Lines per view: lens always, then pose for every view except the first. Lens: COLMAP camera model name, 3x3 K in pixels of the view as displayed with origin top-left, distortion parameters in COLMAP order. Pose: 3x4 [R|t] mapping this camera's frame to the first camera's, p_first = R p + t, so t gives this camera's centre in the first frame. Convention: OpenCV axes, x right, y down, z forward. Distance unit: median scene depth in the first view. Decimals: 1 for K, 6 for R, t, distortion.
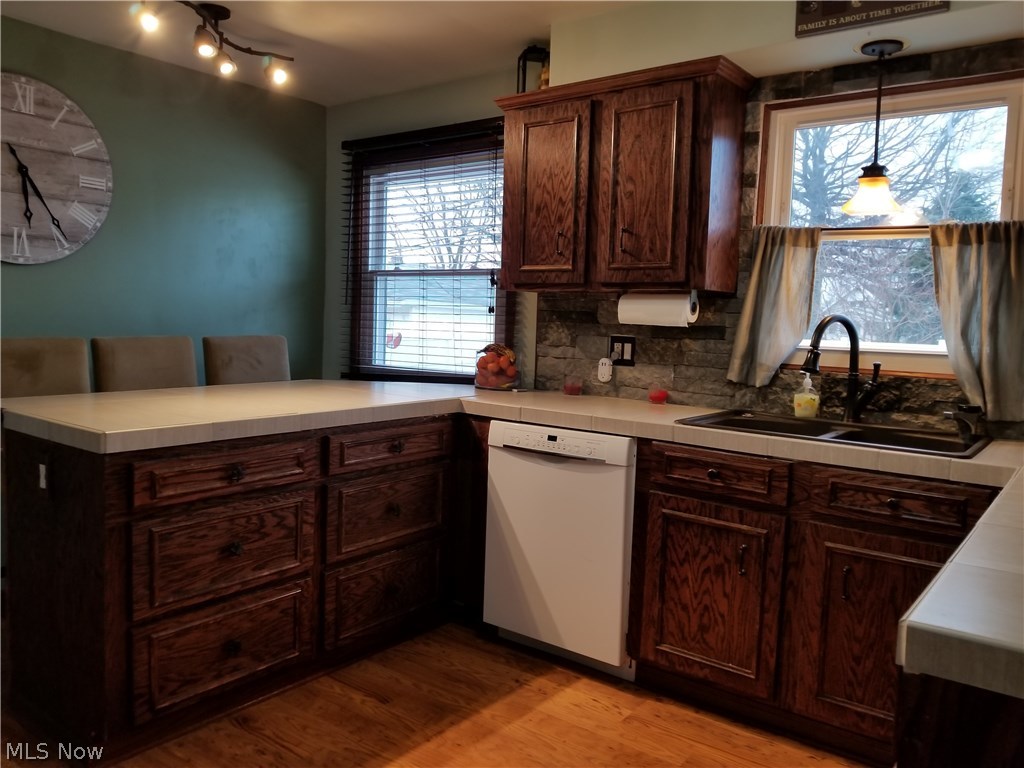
lens RADIAL K [[793.1, 0, 483.0], [0, 793.1, 369.2], [0, 0, 1]] dist [0.056587, -0.185278]
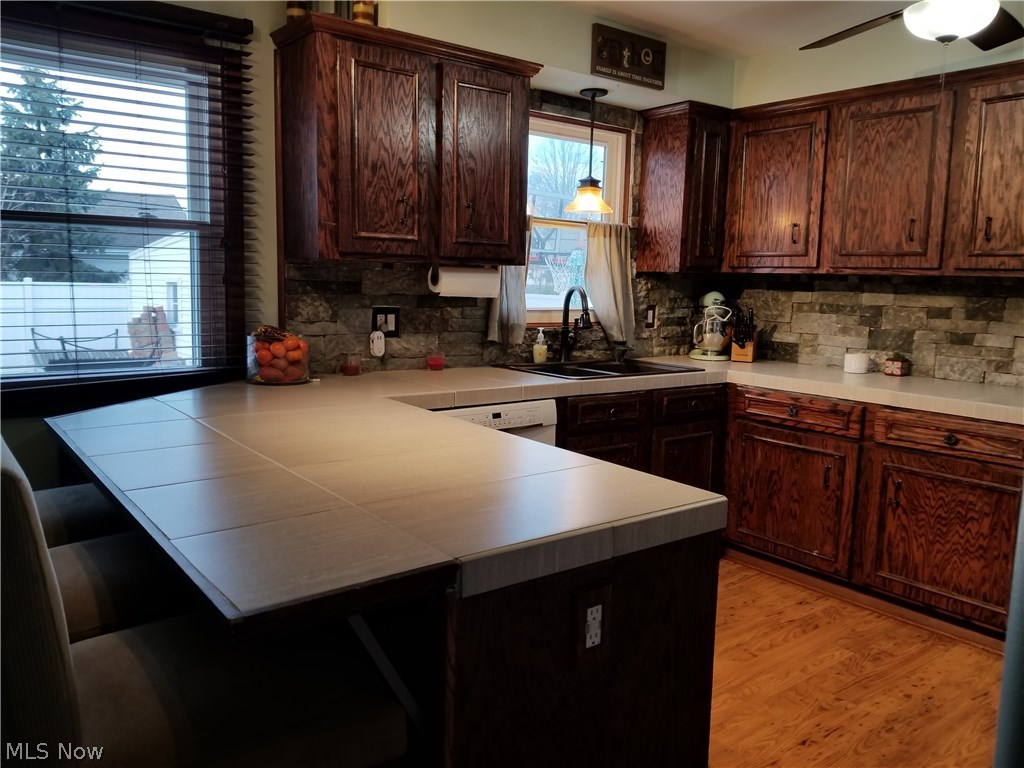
lens RADIAL K [[789.3, 0, 512.0], [0, 789.3, 384.0], [0, 0, 1]] dist [0.050615, -0.000312]
pose [[0.234959, -0.151767, 0.960084, -0.894872], [0.046700, 0.988357, 0.144808, -0.099936], [-0.970883, 0.010812, 0.239310, 0.758373]]
